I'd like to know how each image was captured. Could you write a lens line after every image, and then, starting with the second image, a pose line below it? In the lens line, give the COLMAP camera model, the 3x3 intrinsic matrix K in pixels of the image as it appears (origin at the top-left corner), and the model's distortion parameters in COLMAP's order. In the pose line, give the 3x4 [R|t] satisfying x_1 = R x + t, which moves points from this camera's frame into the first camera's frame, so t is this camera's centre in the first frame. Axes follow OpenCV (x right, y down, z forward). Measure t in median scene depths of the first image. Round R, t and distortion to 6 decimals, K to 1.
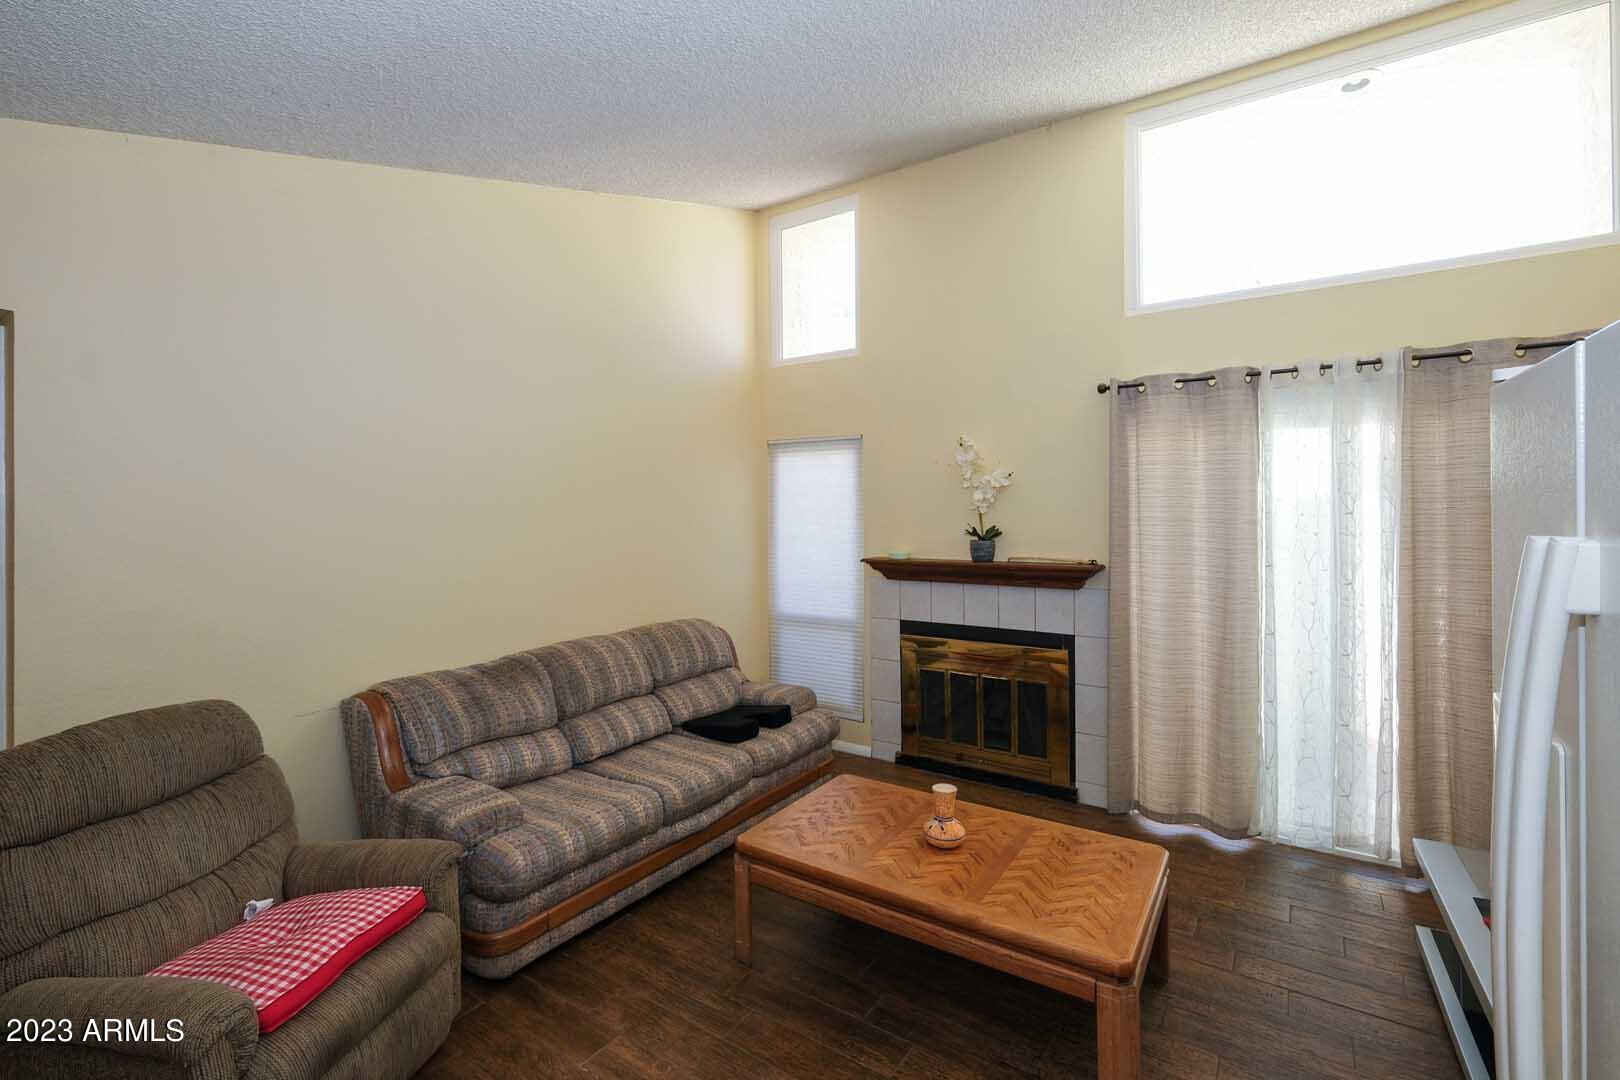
lens RADIAL K [[712.1, 0, 812.9], [0, 712.1, 512.5], [0, 0, 1]] dist [-0.000628, -0.000198]
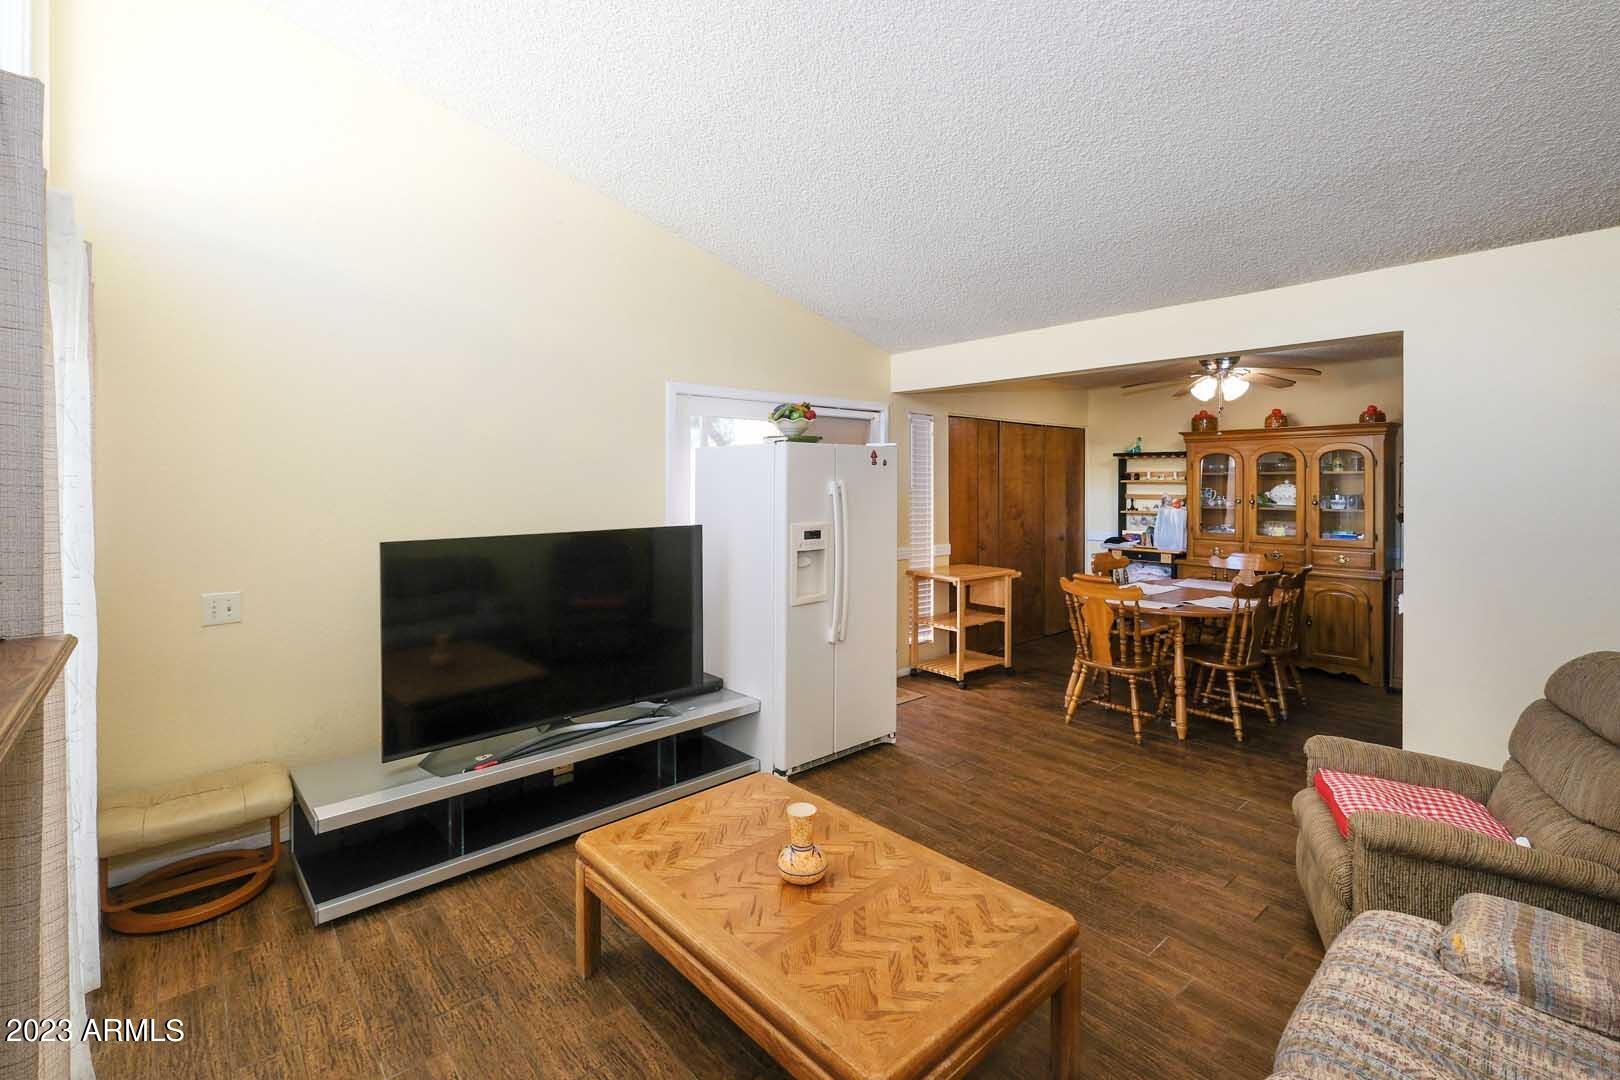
lens RADIAL K [[728.0, 0, 800.5], [0, 728.0, 482.3], [0, 0, 1]] dist [0.000963, -0.000422]
pose [[-0.964061, 0.003596, 0.265656, -0.024059], [0.003795, 0.999993, 0.000236, 0.006689], [-0.265653, 0.001236, -0.964068, 1.176019]]
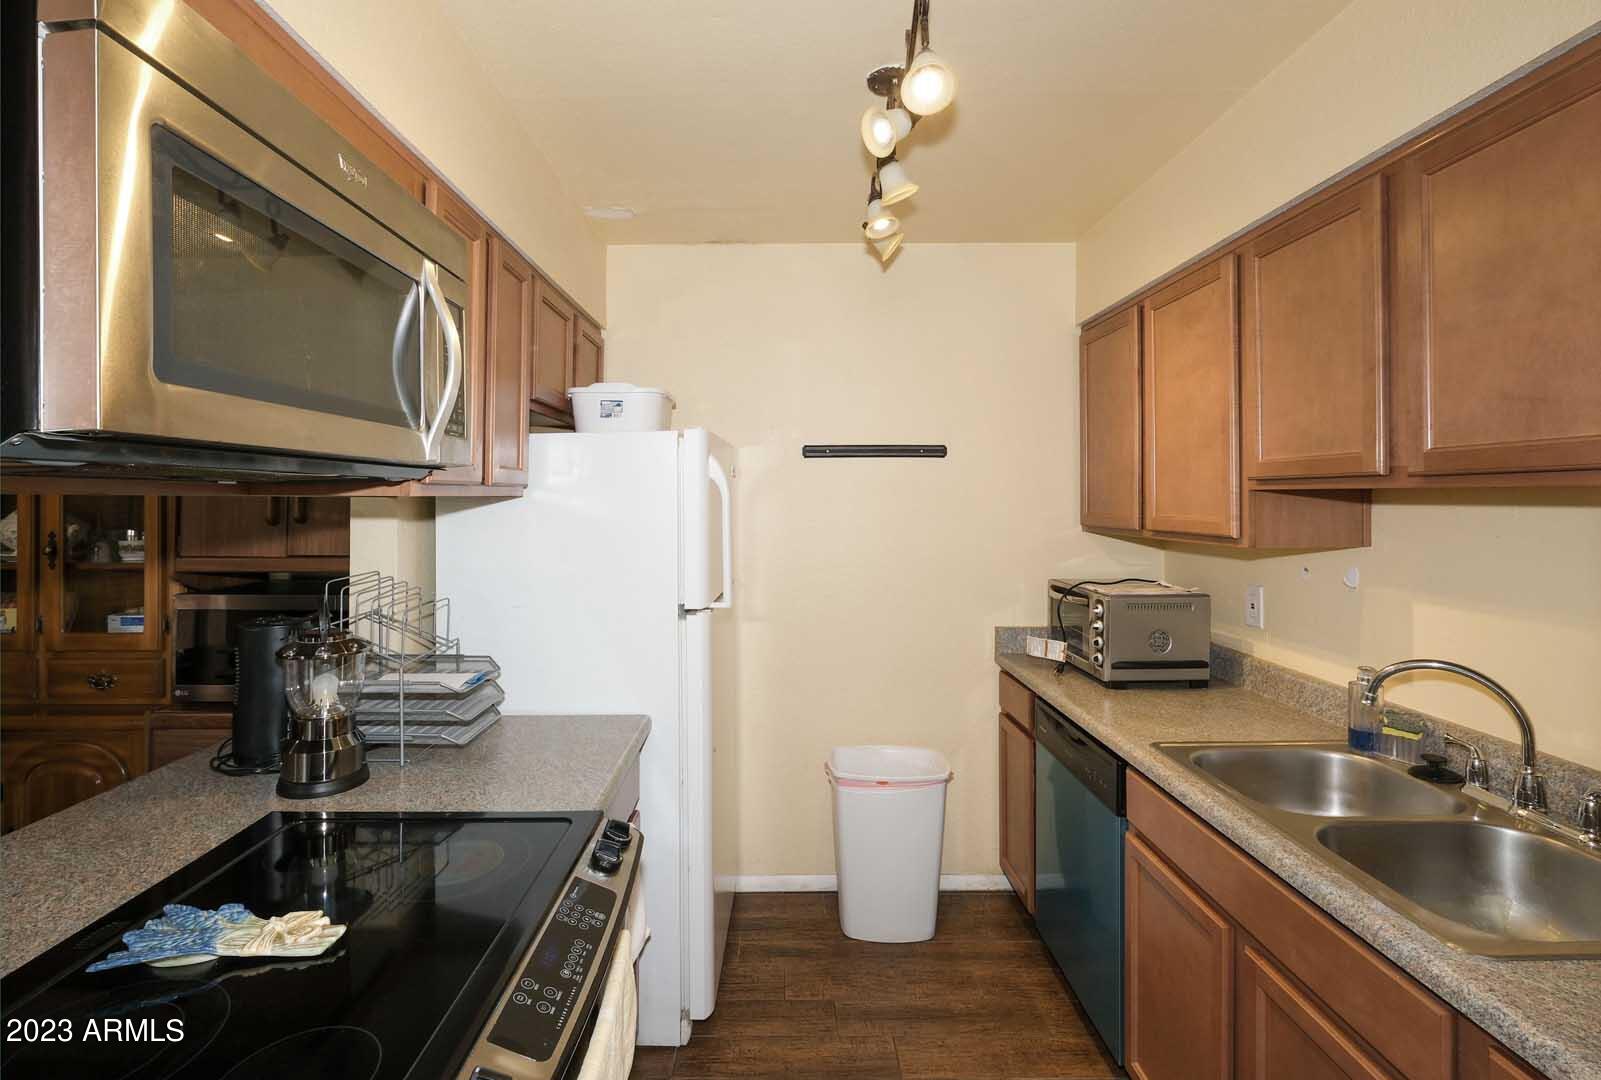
lens RADIAL K [[750.0, 0, 780.9], [0, 750.0, 492.7], [0, 0, 1]] dist [-0.000933, 0.000498]
pose [[-0.829644, -0.000089, -0.558292, -0.815784], [0.004510, 0.999966, -0.006861, 0.011012], [0.558274, -0.008210, -0.829616, 0.340663]]
